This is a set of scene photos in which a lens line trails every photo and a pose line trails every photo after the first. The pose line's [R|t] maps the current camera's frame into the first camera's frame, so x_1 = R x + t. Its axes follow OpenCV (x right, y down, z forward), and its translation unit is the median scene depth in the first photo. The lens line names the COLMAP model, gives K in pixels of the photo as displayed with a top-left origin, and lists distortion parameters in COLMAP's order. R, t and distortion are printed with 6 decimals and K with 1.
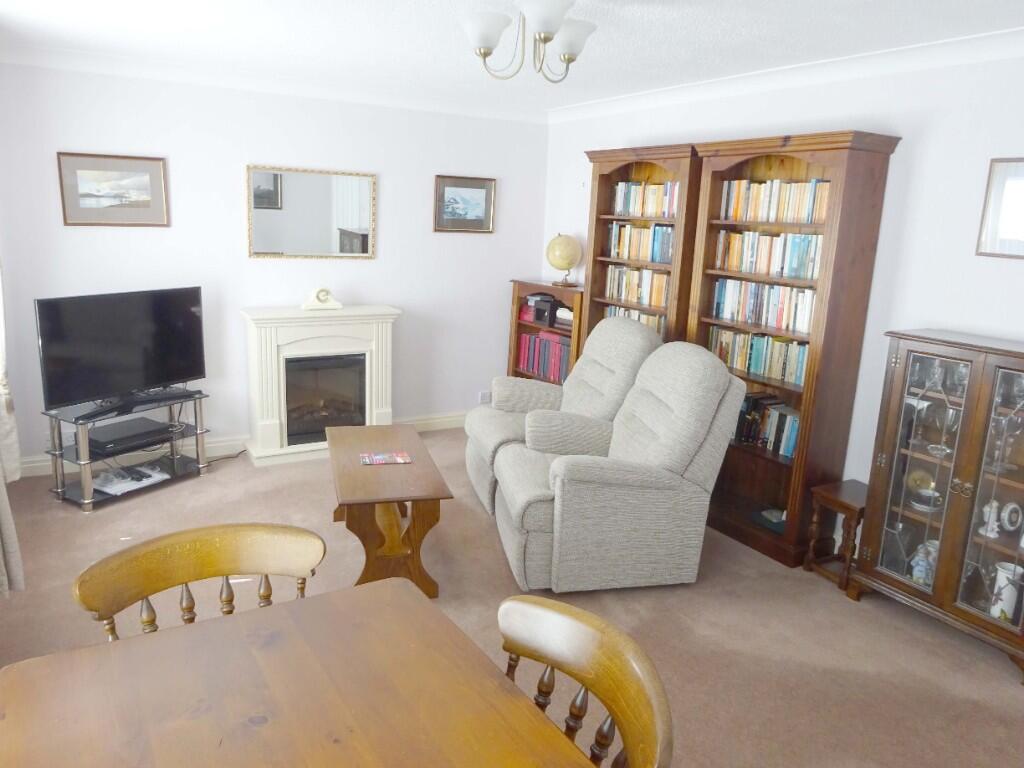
lens RADIAL K [[750.4, 0, 512.0], [0, 750.4, 384.0], [0, 0, 1]] dist [0.000702, -0.000330]
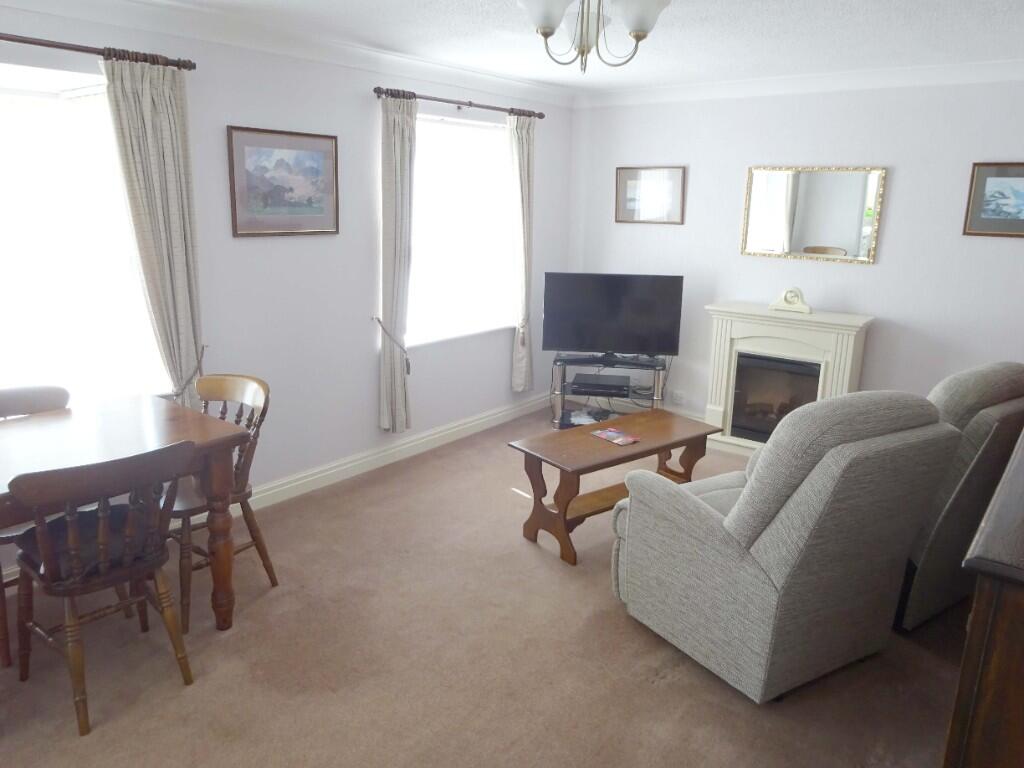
lens RADIAL K [[750.4, 0, 512.0], [0, 750.4, 384.0], [0, 0, 1]] dist [0.000702, -0.000330]
pose [[0.356516, 0.198391, -0.912983, 0.536002], [-0.210977, 0.969049, 0.128188, -0.057250], [0.910156, 0.146917, 0.387338, 0.314334]]
